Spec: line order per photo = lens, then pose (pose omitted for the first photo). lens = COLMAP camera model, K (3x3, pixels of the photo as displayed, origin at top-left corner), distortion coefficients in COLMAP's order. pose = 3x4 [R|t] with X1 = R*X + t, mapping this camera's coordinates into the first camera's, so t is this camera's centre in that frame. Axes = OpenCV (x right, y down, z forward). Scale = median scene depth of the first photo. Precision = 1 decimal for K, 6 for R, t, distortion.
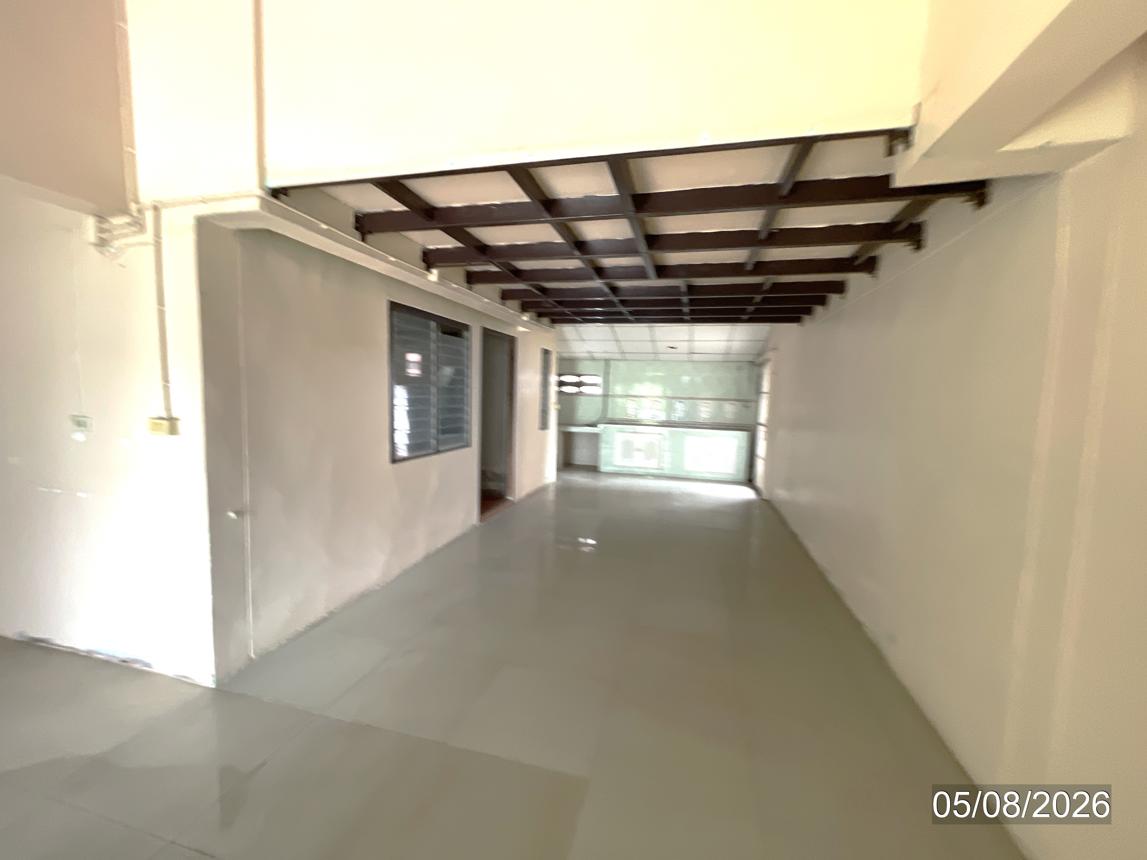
lens RADIAL K [[469.1, 0, 573.5], [0, 469.1, 430.0], [0, 0, 1]] dist [-0.001623, 0.000272]
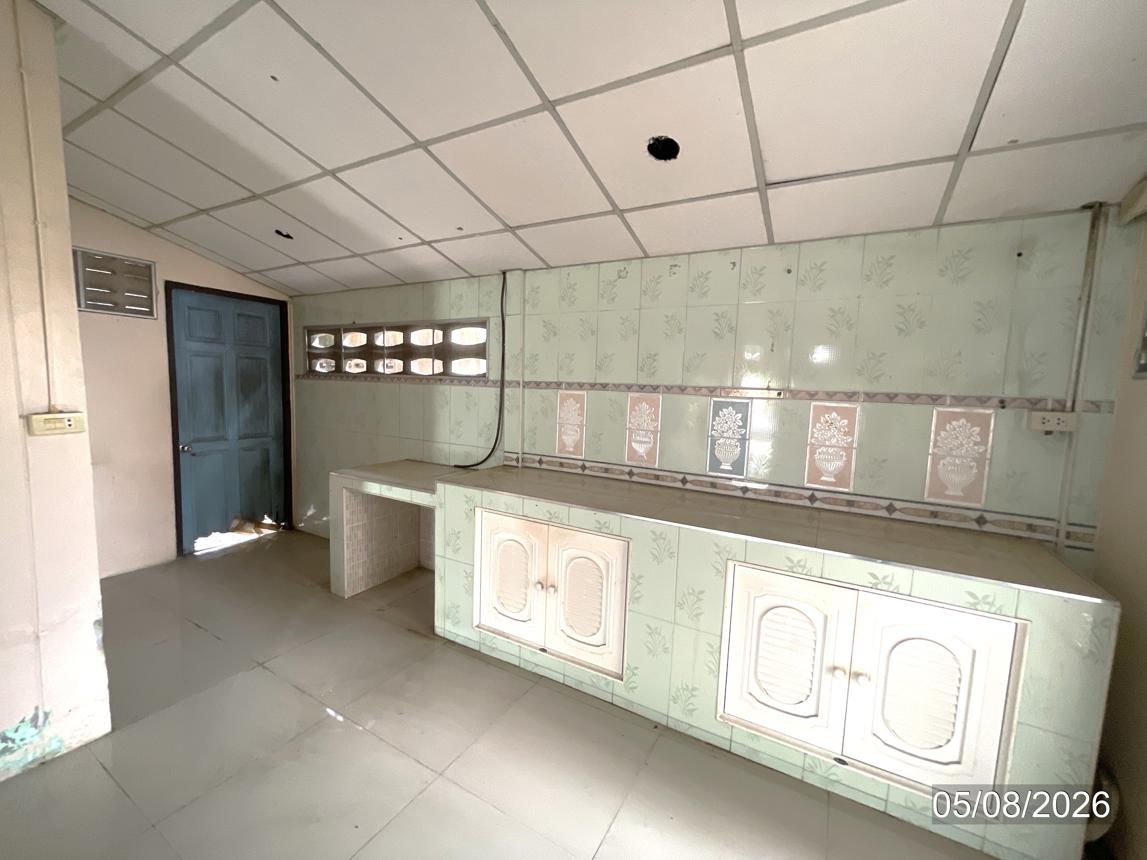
lens RADIAL K [[469.1, 0, 573.5], [0, 469.1, 430.0], [0, 0, 1]] dist [-0.001623, 0.000272]
pose [[0.965115, 0.030575, -0.260036, 0.262108], [-0.030421, 0.999527, 0.004619, -0.056554], [0.260054, 0.003453, 0.965588, 0.897587]]
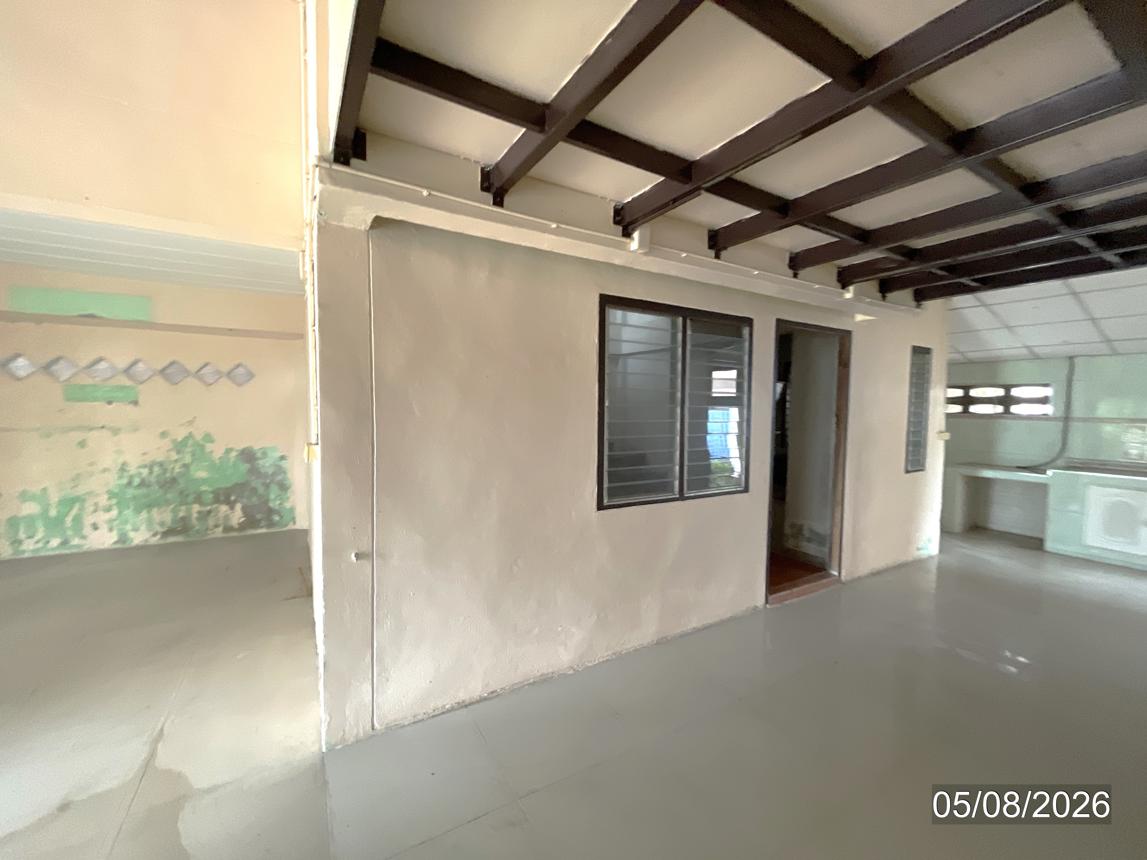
lens RADIAL K [[469.1, 0, 573.5], [0, 469.1, 430.0], [0, 0, 1]] dist [-0.001623, 0.000272]
pose [[0.710816, 0.022374, -0.703022, 0.054273], [-0.054468, 0.998244, -0.023301, -0.018360], [0.701266, 0.054855, 0.710786, 0.218268]]
